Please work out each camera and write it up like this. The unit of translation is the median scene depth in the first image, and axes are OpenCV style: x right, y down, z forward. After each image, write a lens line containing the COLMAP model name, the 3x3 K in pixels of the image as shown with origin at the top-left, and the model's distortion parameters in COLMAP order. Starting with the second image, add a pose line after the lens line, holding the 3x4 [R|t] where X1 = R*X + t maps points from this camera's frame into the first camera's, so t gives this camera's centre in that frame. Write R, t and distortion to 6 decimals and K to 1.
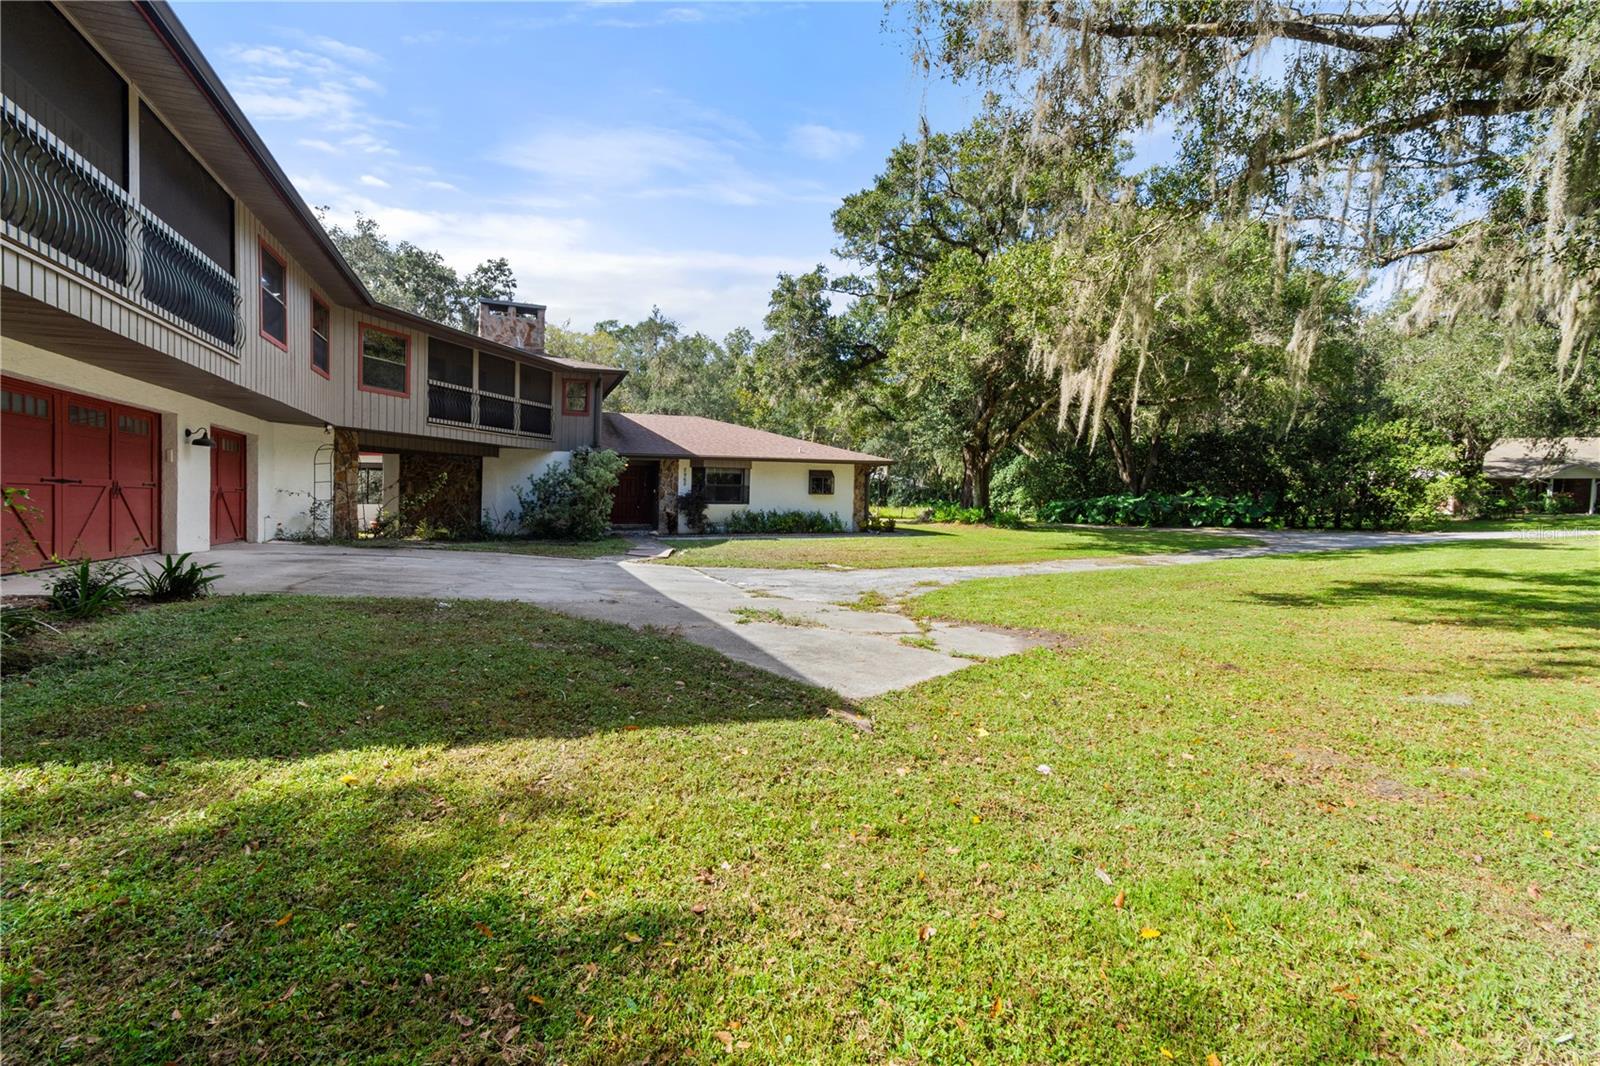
lens RADIAL K [[696.0, 0, 785.7], [0, 696.0, 498.7], [0, 0, 1]] dist [-0.009891, 0.001971]
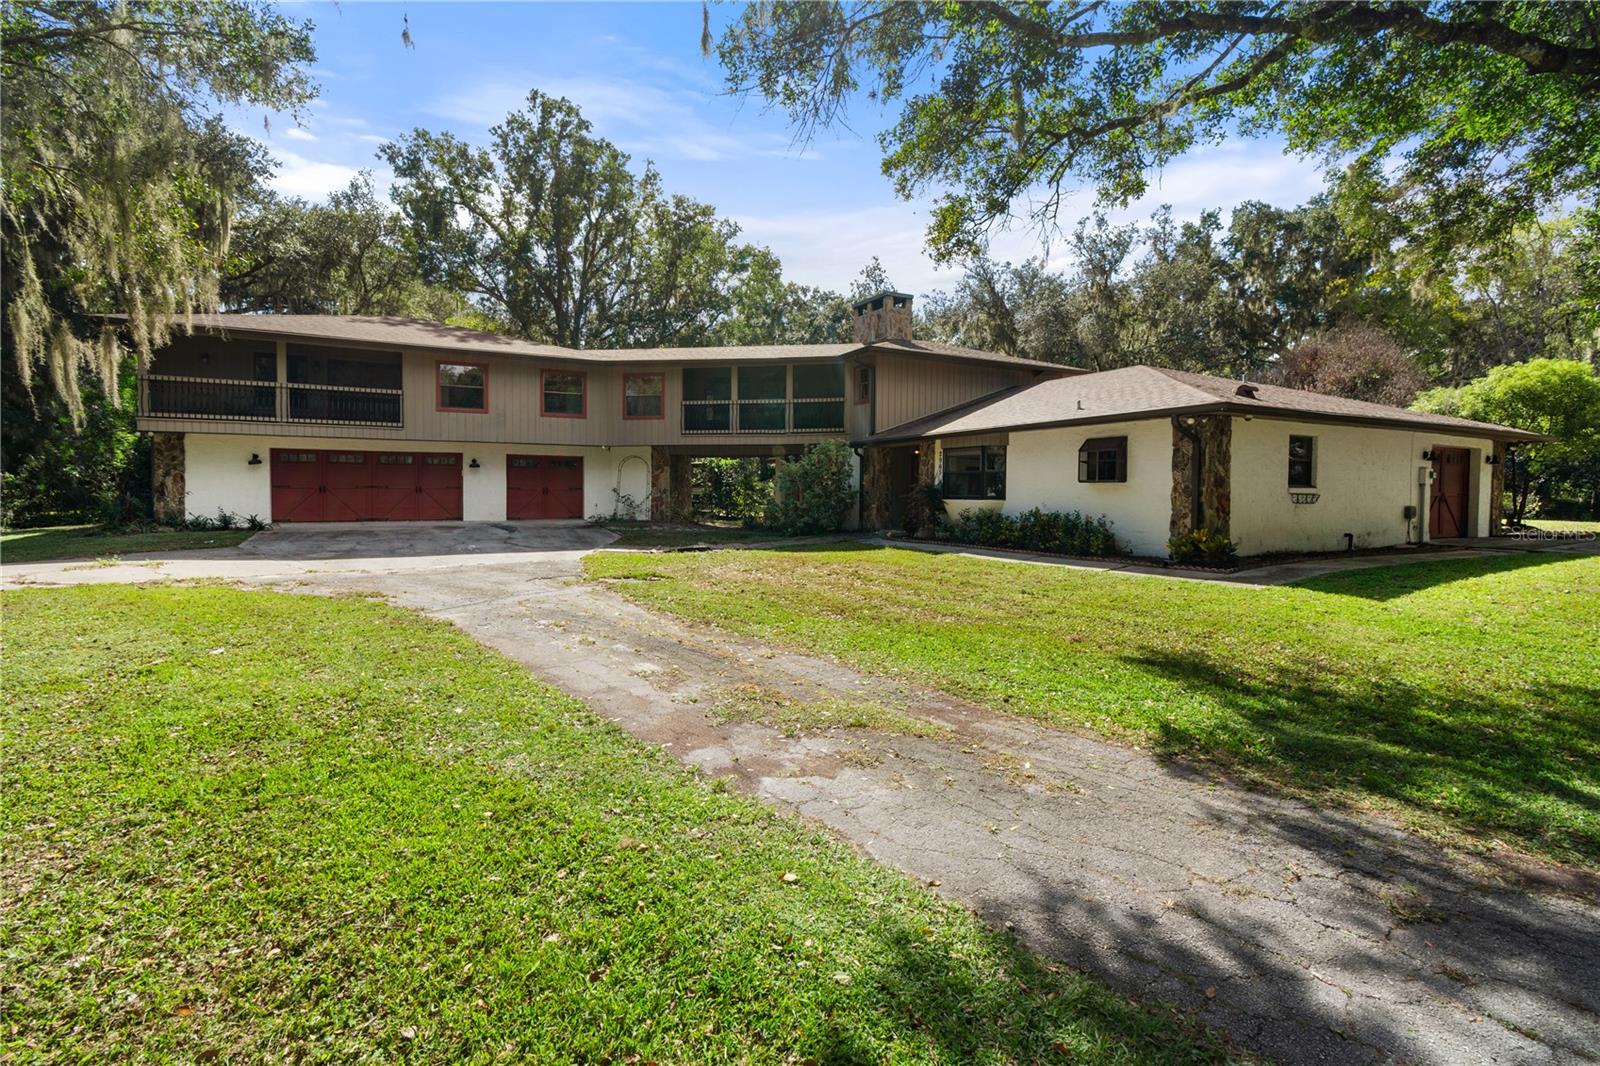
lens RADIAL K [[696.0, 0, 814.7], [0, 696.0, 502.0], [0, 0, 1]] dist [-0.009891, 0.001971]
pose [[0.159174, 0.007746, -0.987220, 0.158187], [0.003464, 0.999959, 0.008404, 0.001048], [0.987245, -0.004757, 0.159140, 0.202510]]
